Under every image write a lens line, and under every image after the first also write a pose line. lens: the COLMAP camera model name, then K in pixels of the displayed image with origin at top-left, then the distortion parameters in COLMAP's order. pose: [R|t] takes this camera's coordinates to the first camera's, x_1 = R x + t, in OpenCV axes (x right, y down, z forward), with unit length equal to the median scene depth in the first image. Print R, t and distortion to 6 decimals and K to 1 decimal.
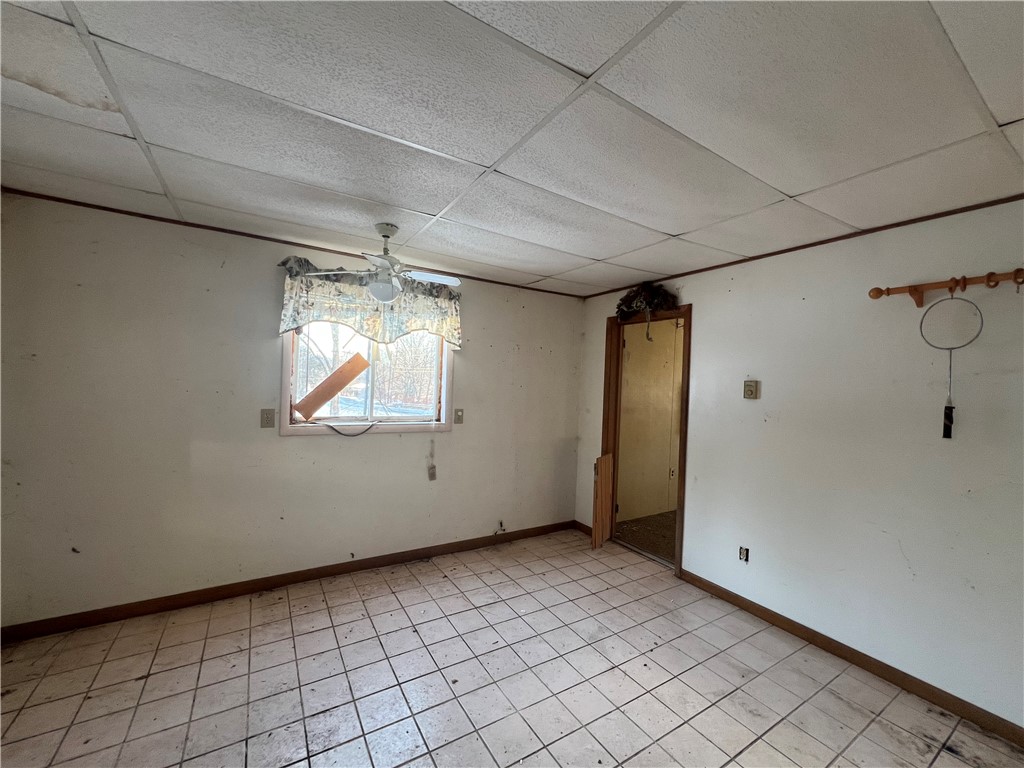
lens RADIAL K [[412.3, 0, 513.4], [0, 412.3, 384.0], [0, 0, 1]] dist [-0.001015, -0.000425]
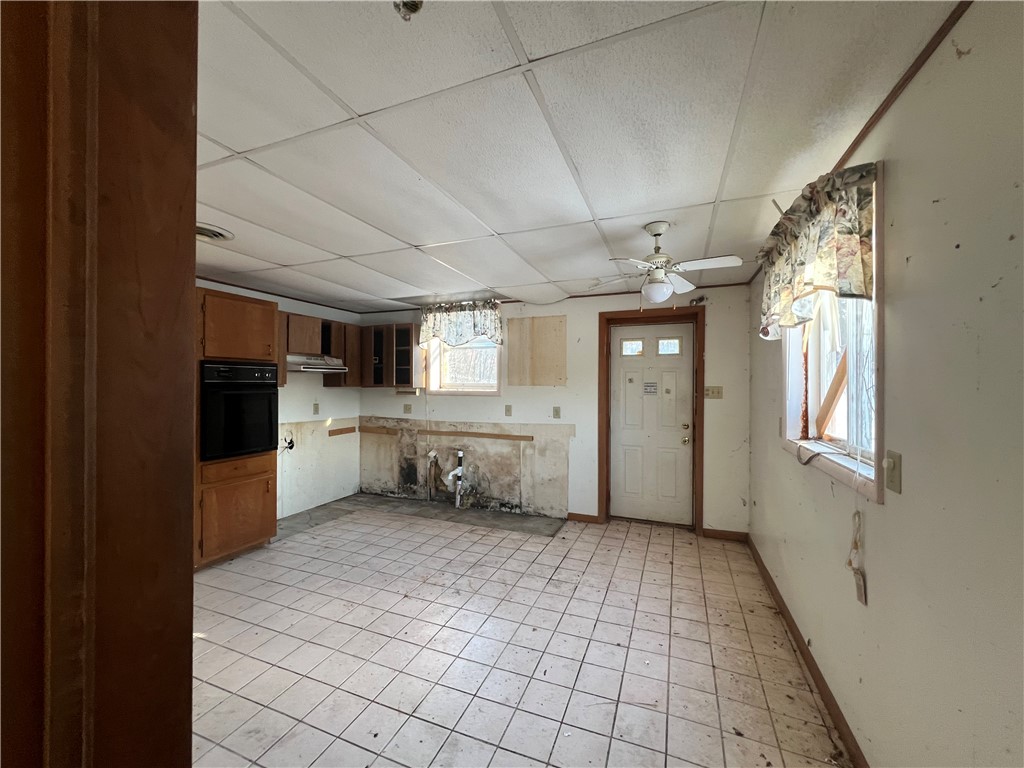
lens RADIAL K [[412.3, 0, 511.2], [0, 412.3, 382.7], [0, 0, 1]] dist [-0.001015, -0.000425]
pose [[-0.804257, -0.041806, -0.592809, 0.532124], [-0.036144, 0.999117, -0.021423, 0.023225], [0.593181, 0.004197, -0.805058, 1.561333]]
